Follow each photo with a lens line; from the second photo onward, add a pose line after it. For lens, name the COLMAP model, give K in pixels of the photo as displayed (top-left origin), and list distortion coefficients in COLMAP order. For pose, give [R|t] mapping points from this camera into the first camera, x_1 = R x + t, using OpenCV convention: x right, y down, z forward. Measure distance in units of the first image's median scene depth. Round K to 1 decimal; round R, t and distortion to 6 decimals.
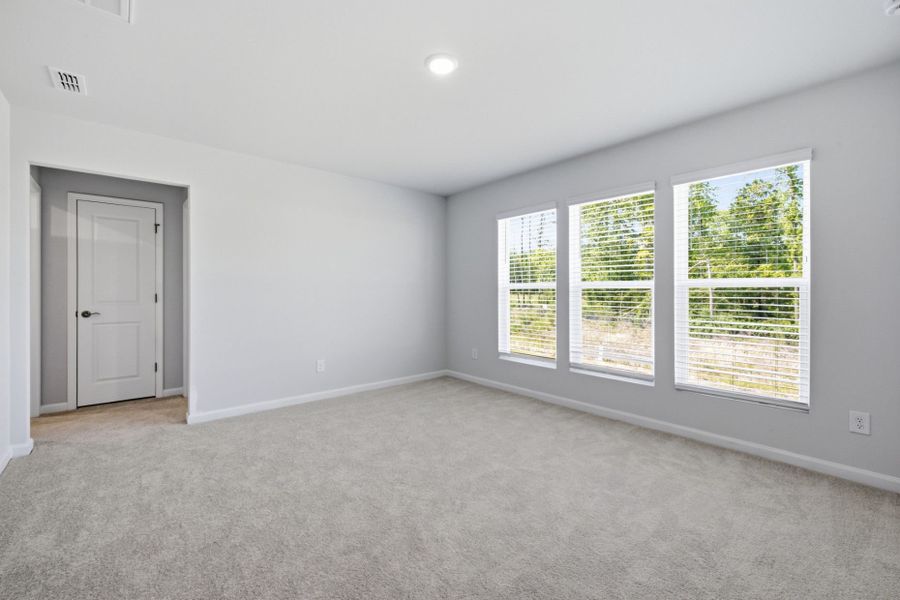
lens RADIAL K [[367.4, 0, 449.6], [0, 367.4, 296.8], [0, 0, 1]] dist [0.001672, 0.000223]
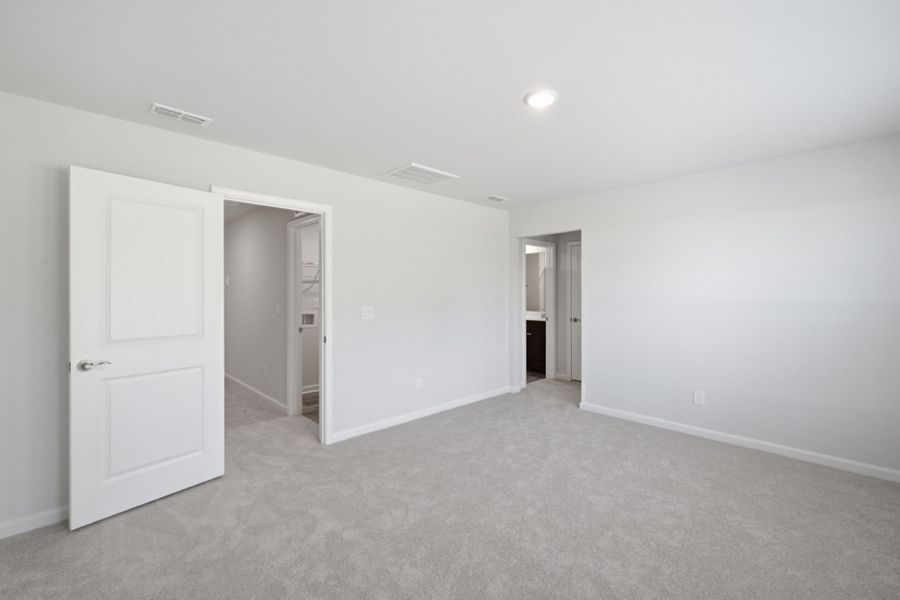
lens RADIAL K [[378.5, 0, 448.2], [0, 378.5, 296.4], [0, 0, 1]] dist [0.004588, 0.000347]
pose [[0.082203, 0.007481, -0.996588, 0.548812], [-0.012341, 0.999903, 0.006488, -0.055532], [0.996539, 0.011765, 0.082287, 0.366146]]
